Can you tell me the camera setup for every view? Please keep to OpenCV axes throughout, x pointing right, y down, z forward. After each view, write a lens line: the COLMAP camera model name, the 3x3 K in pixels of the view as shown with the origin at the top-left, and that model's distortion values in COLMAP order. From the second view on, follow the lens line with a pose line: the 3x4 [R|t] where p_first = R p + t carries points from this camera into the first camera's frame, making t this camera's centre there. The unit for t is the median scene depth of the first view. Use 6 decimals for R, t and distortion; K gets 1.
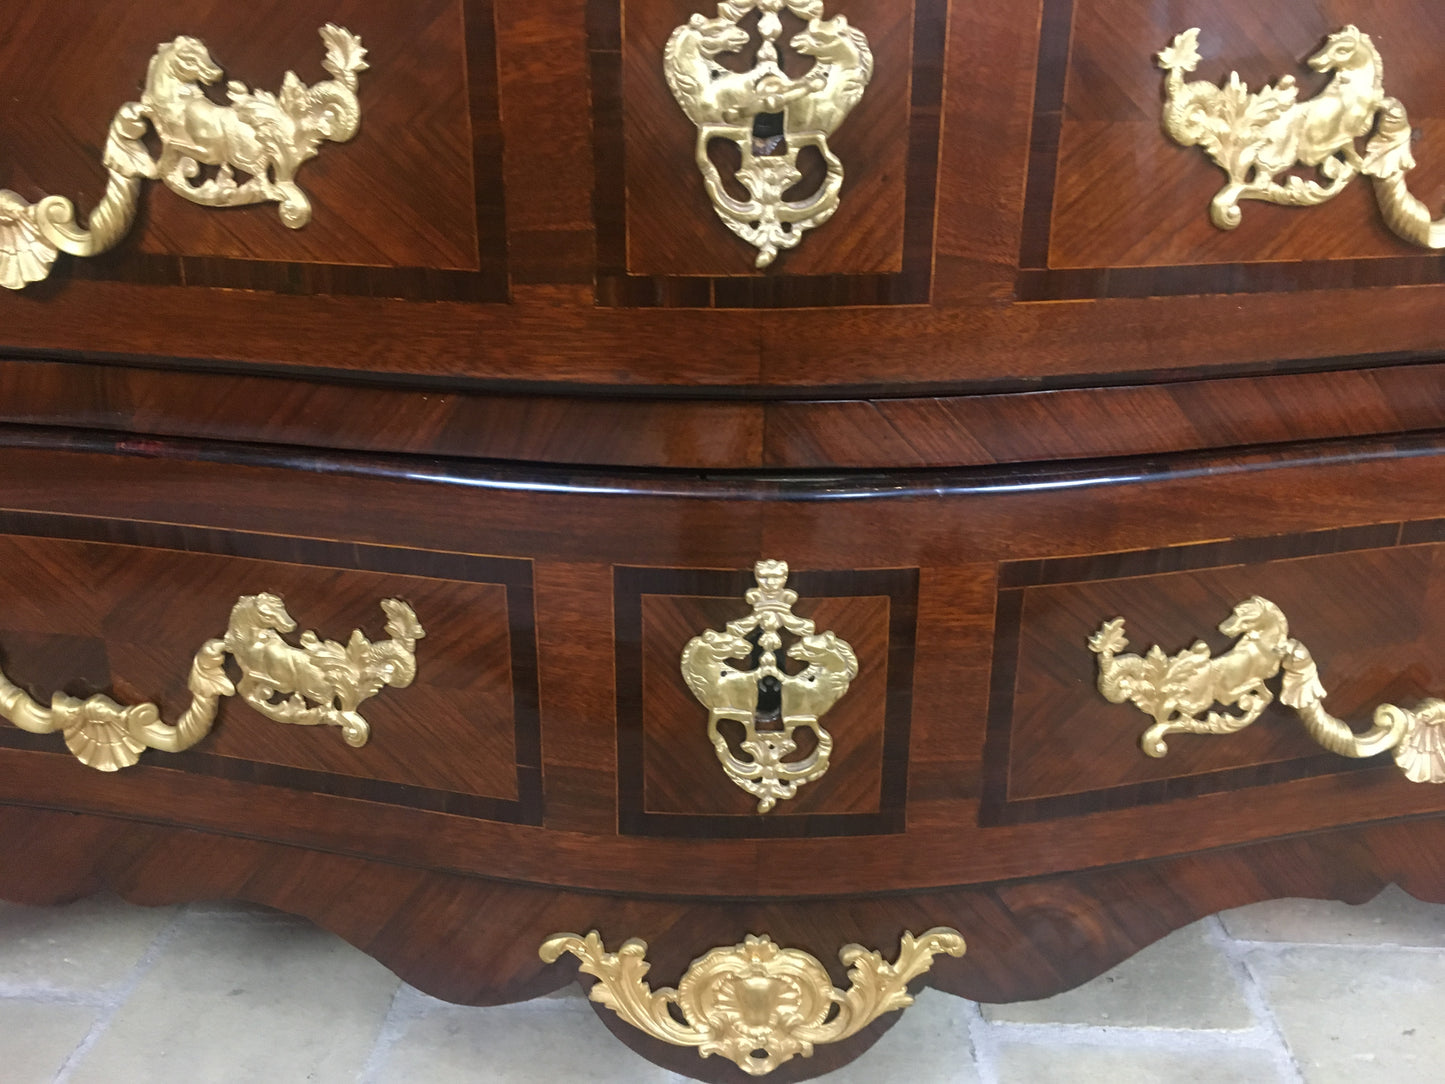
lens RADIAL K [[1236.3, 0, 722.5], [0, 1236.3, 542.0], [0, 0, 1]] dist [0.072054, -0.102763]
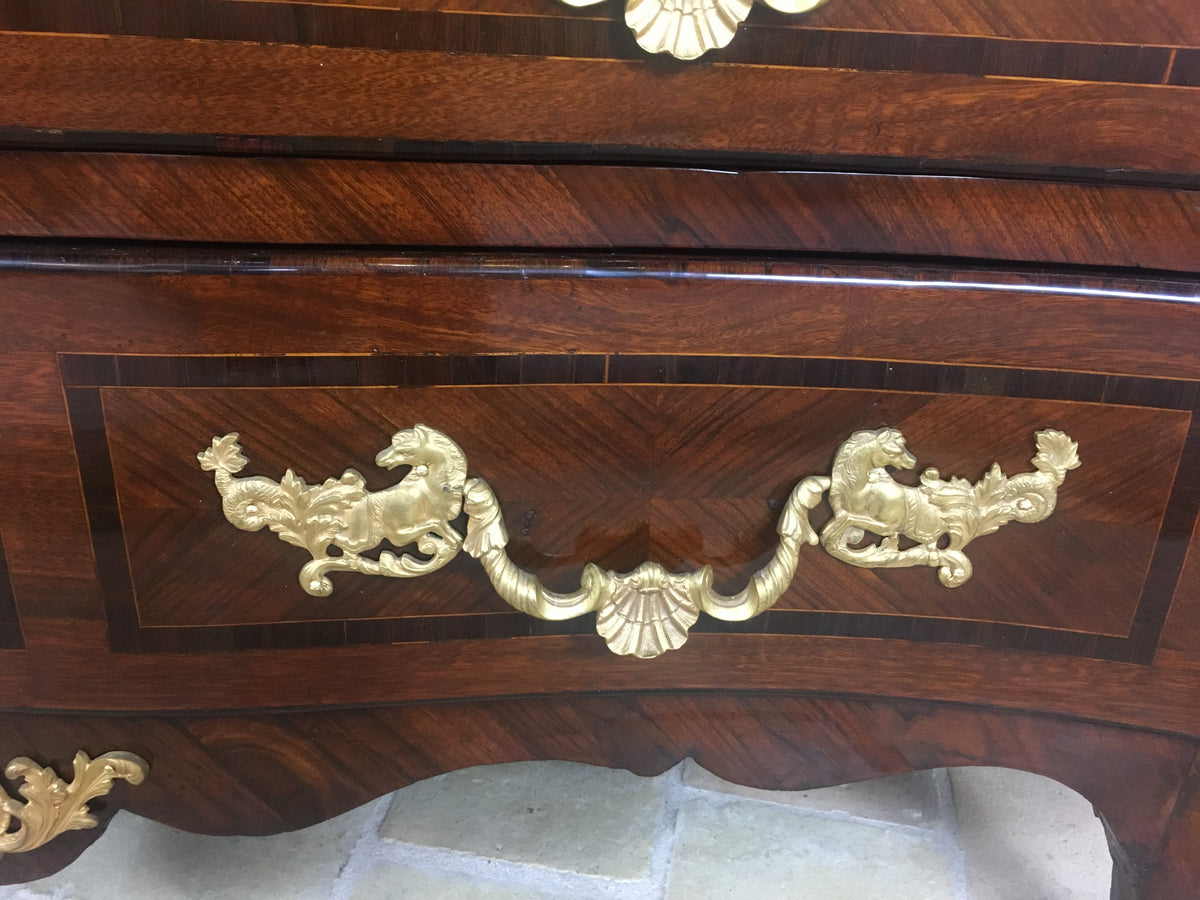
lens RADIAL K [[1026.7, 0, 600.0], [0, 1026.7, 450.0], [0, 0, 1]] dist [0.072054, -0.102763]
pose [[0.989981, 0.095575, -0.103935, 0.665440], [-0.088013, 0.993286, 0.075075, -0.004319], [0.110412, -0.065175, 0.991747, 0.322755]]
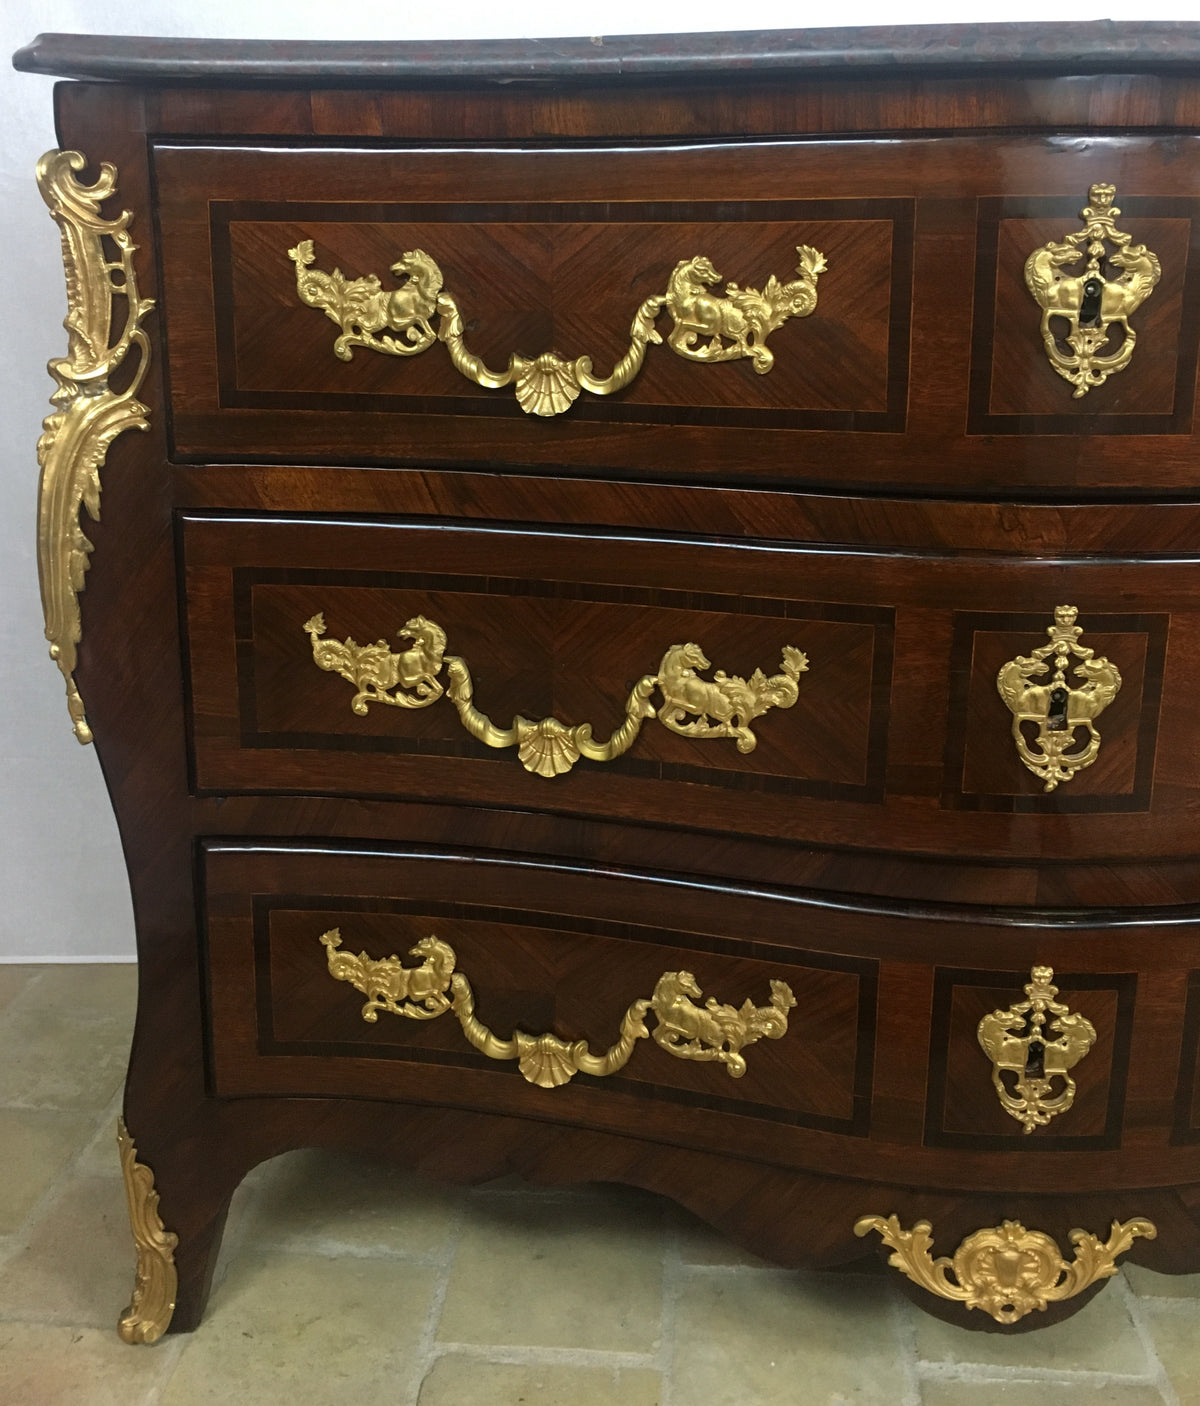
lens RADIAL K [[1421.9, 0, 598.0], [0, 1421.9, 588.5], [0, 0, 1]] dist [0.073810, -0.105357]
pose [[0.999623, 0.011274, -0.025034, -0.459350], [-0.014016, 0.993582, -0.112240, -0.236862], [0.023608, 0.112548, 0.993366, -0.818411]]
